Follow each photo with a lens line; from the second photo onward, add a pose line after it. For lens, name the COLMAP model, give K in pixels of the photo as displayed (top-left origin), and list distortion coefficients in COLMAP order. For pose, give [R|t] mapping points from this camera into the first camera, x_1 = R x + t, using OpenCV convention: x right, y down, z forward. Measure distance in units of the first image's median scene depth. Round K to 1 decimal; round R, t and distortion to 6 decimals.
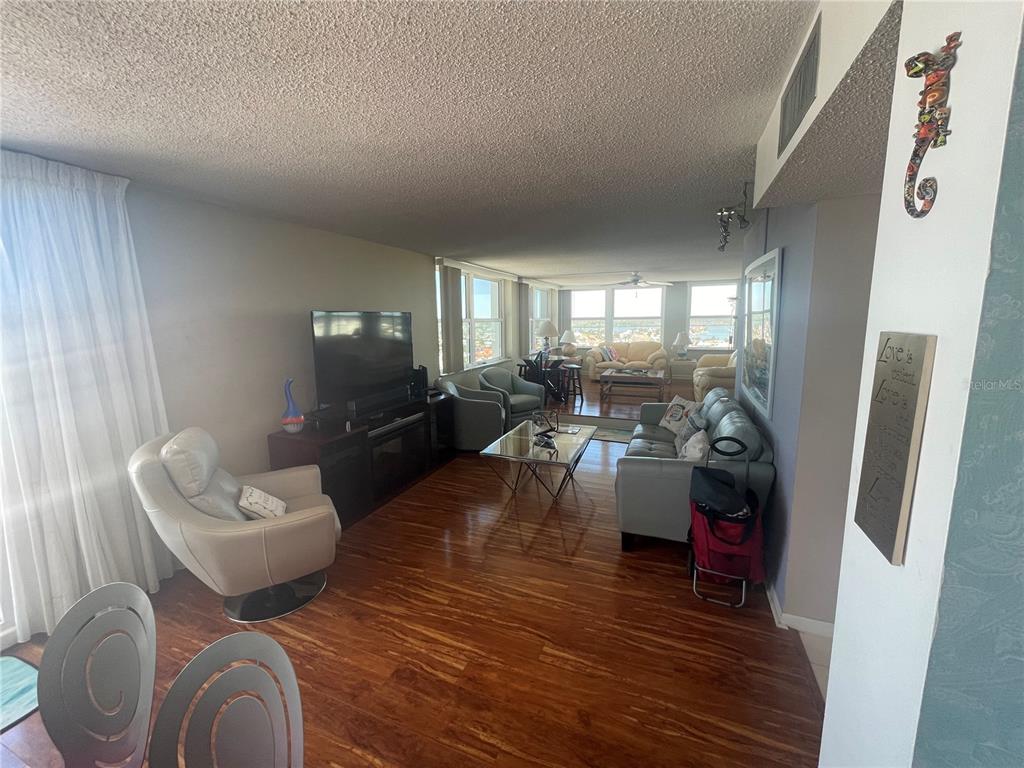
lens RADIAL K [[414.8, 0, 512.7], [0, 414.8, 382.8], [0, 0, 1]] dist [-0.007537, 0.000003]
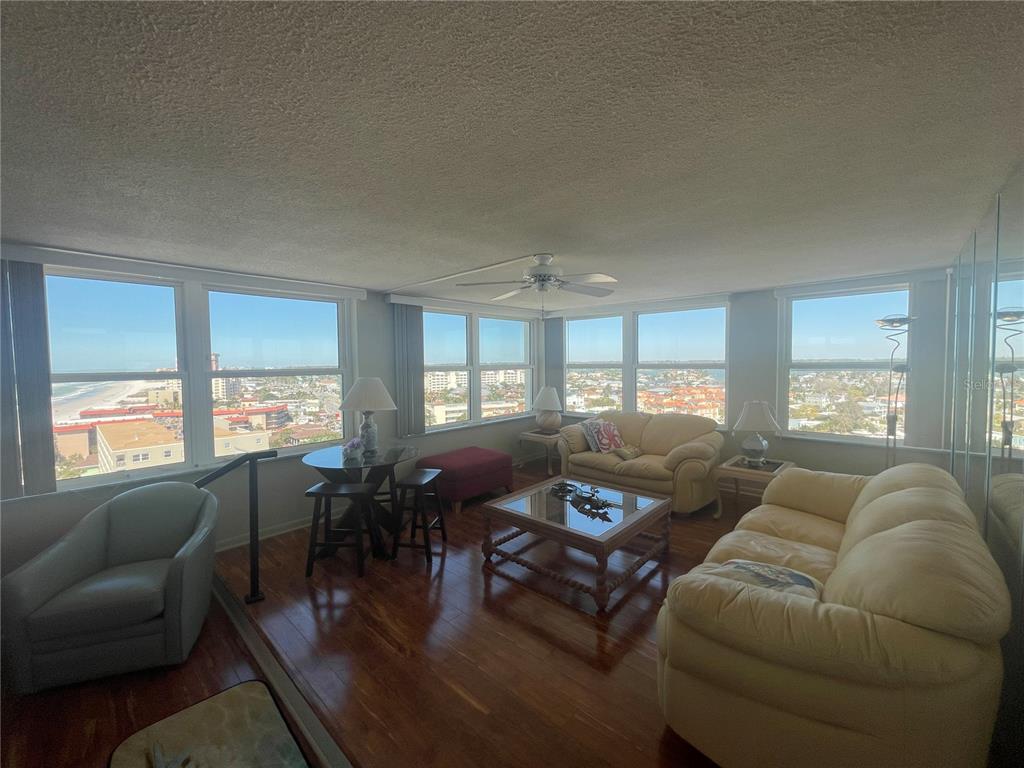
lens RADIAL K [[414.8, 0, 510.5], [0, 414.8, 379.5], [0, 0, 1]] dist [-0.007537, 0.000003]
pose [[0.943115, 0.013481, -0.332194, 0.297355], [-0.050996, 0.993219, -0.104473, -0.079902], [0.328533, 0.115470, 0.937407, 0.479993]]
